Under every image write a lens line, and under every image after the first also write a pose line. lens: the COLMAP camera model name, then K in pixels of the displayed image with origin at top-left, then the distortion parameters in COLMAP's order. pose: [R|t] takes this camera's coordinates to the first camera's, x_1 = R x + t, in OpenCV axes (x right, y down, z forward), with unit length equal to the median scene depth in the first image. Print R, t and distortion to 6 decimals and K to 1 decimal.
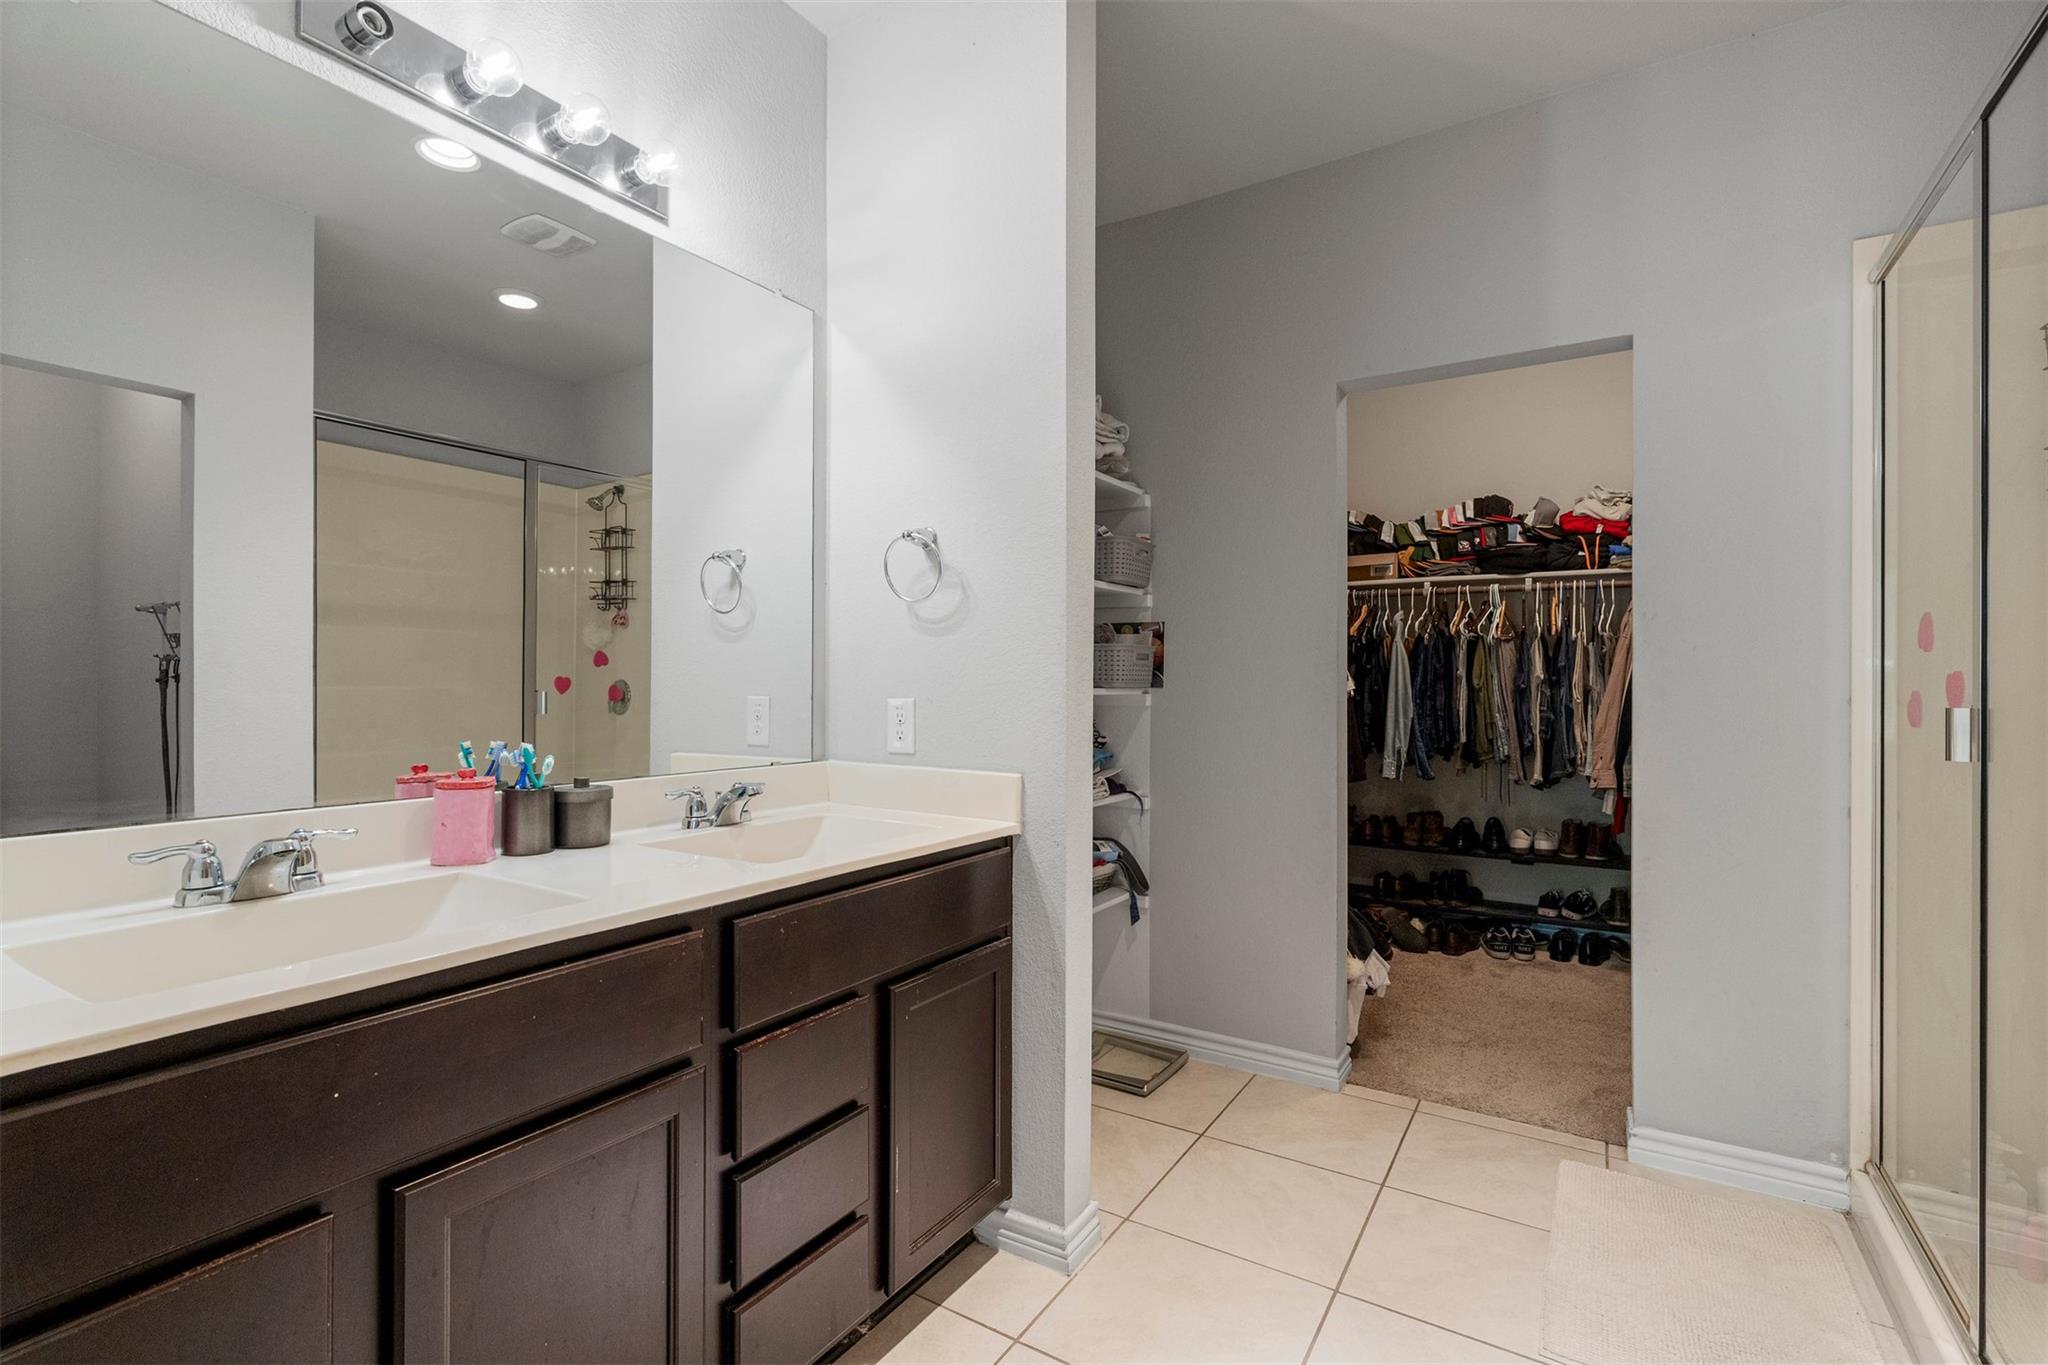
lens RADIAL K [[924.1, 0, 1026.2], [0, 924.1, 681.6], [0, 0, 1]] dist [-0.000843, 0.000027]
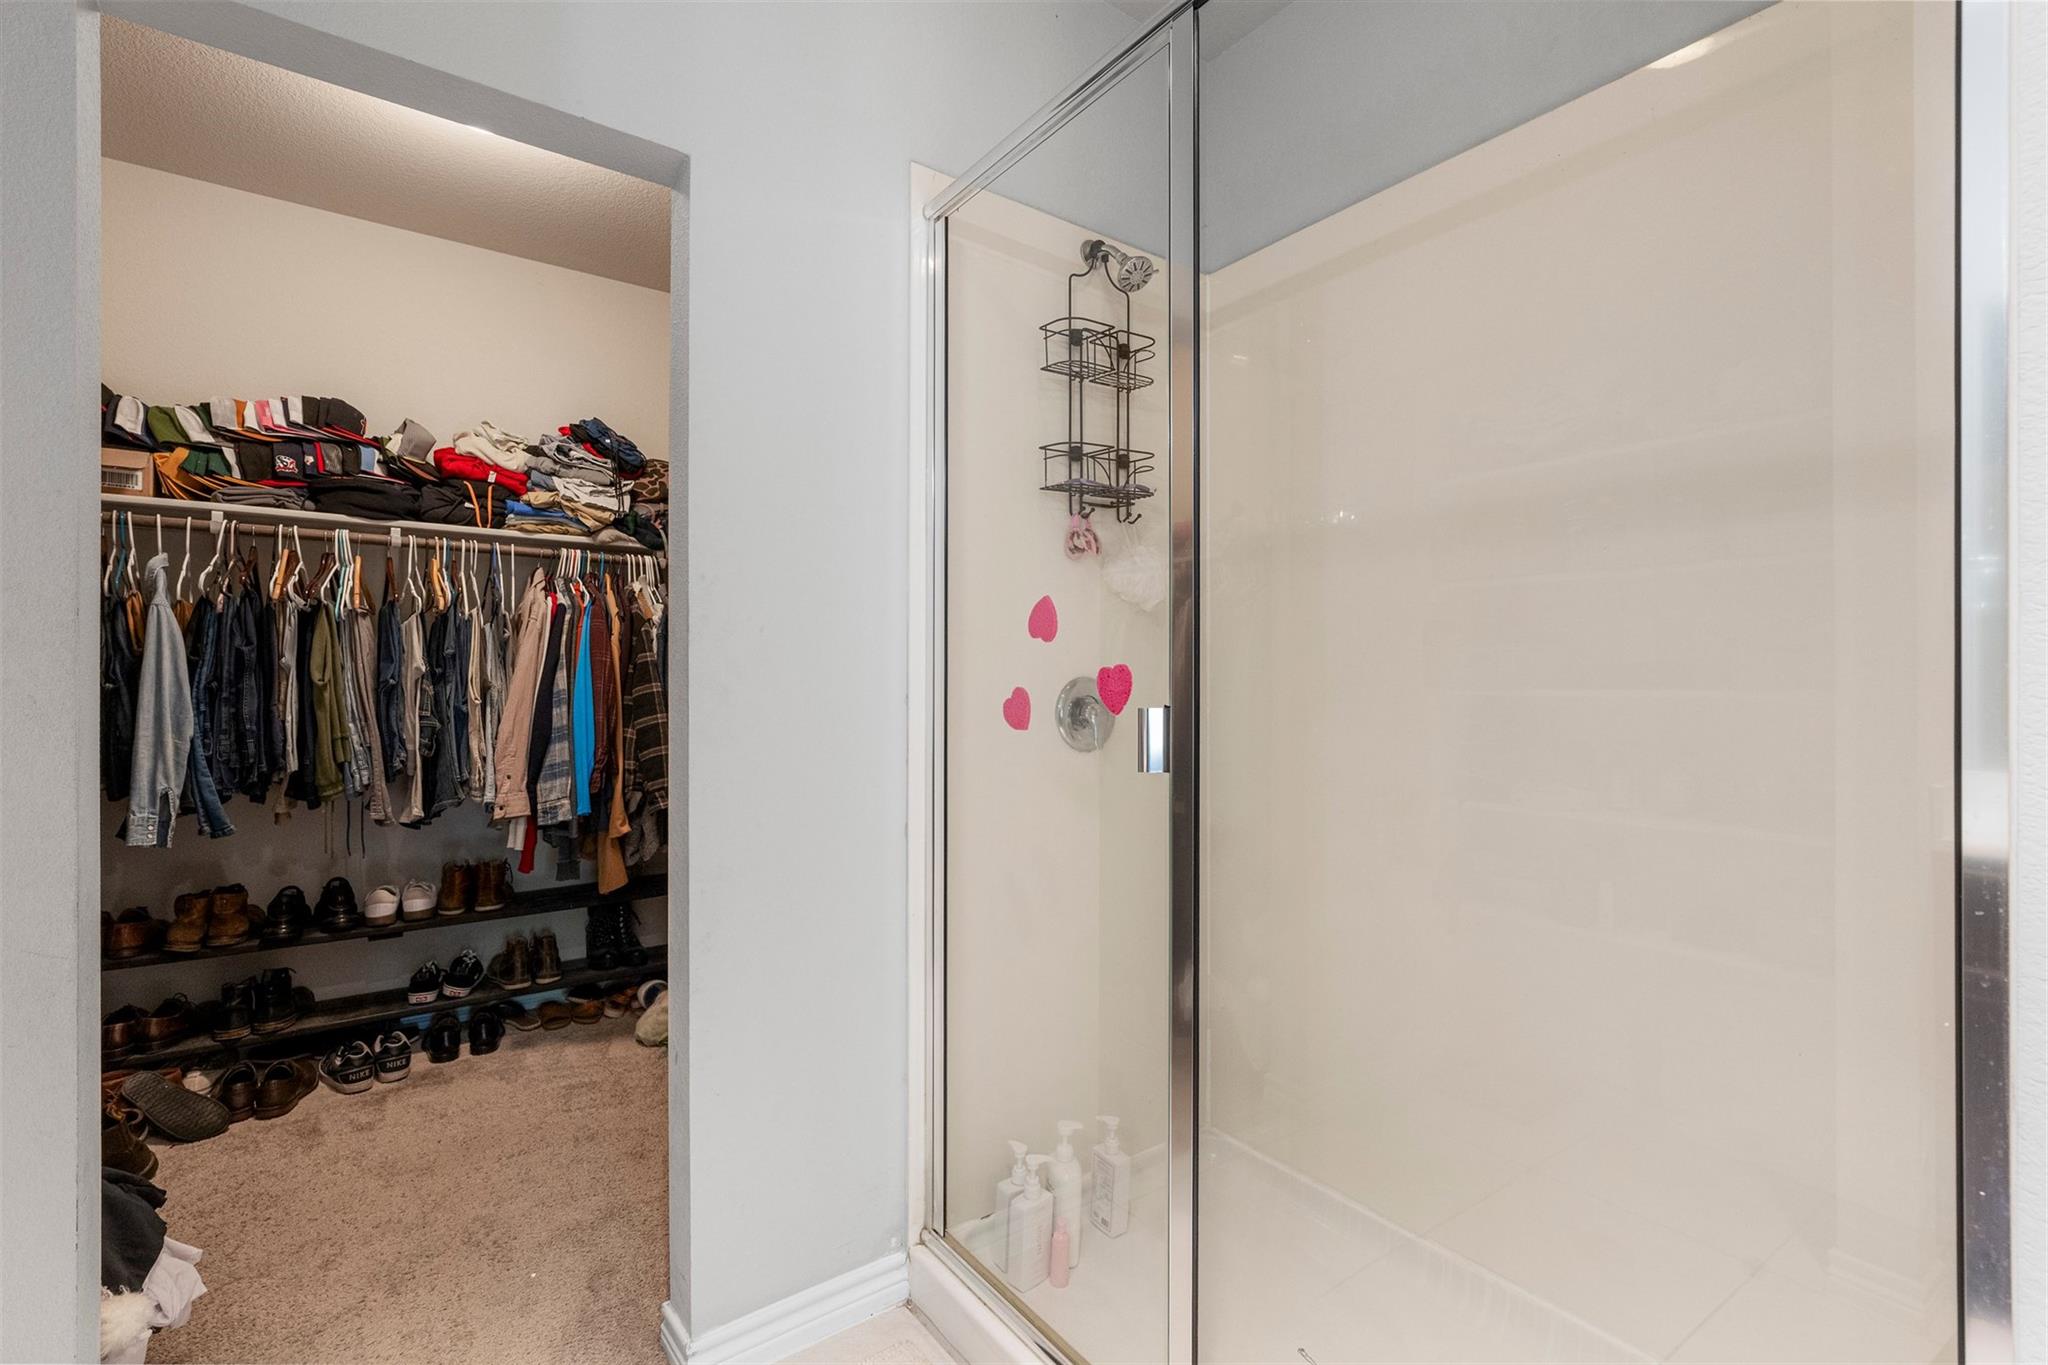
lens RADIAL K [[924.1, 0, 1031.2], [0, 924.1, 679.1], [0, 0, 1]] dist [-0.000843, 0.000027]
pose [[0.369592, 0.000613, 0.929194, 0.071107], [-0.002577, 0.999997, 0.000365, 0.001220], [-0.929190, -0.002530, 0.369593, 0.292449]]
